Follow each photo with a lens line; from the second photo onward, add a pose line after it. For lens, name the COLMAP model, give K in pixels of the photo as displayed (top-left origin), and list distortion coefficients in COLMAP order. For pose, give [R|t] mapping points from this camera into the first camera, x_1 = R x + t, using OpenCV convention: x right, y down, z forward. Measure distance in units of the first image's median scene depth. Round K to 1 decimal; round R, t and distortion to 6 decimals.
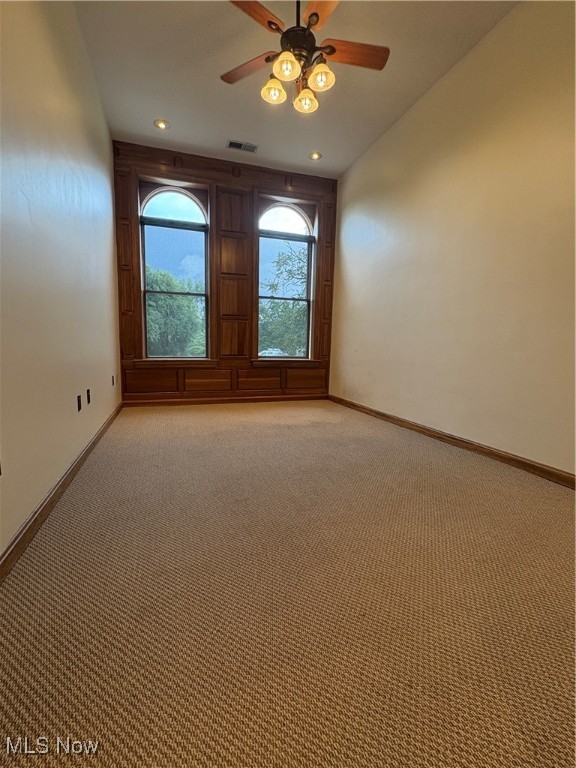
lens RADIAL K [[355.6, 0, 288.0], [0, 355.6, 384.0], [0, 0, 1]] dist [0.025718, 0.000159]
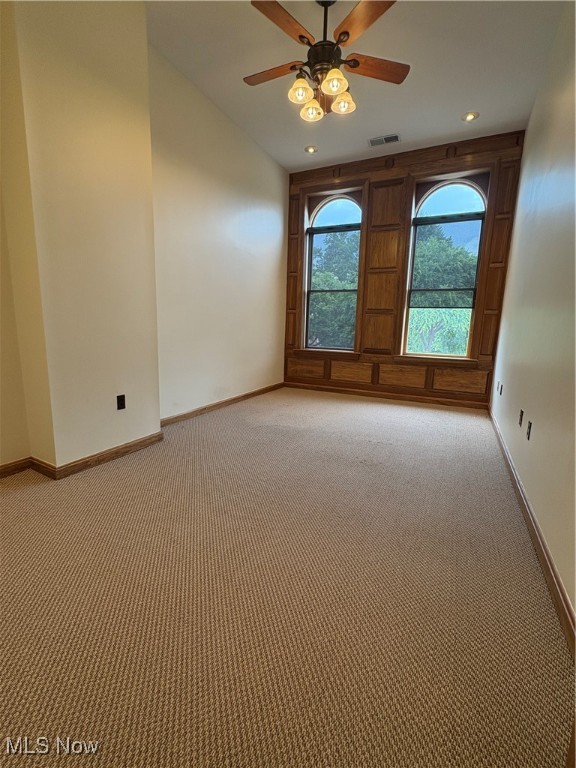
lens RADIAL K [[351.2, 0, 288.0], [0, 351.2, 384.0], [0, 0, 1]] dist [-0.004847, -0.000420]
pose [[0.720627, 0.111990, -0.684219, 0.358920], [-0.105619, 0.993082, 0.051305, -0.008437], [0.685231, 0.035295, 0.727470, 0.118532]]
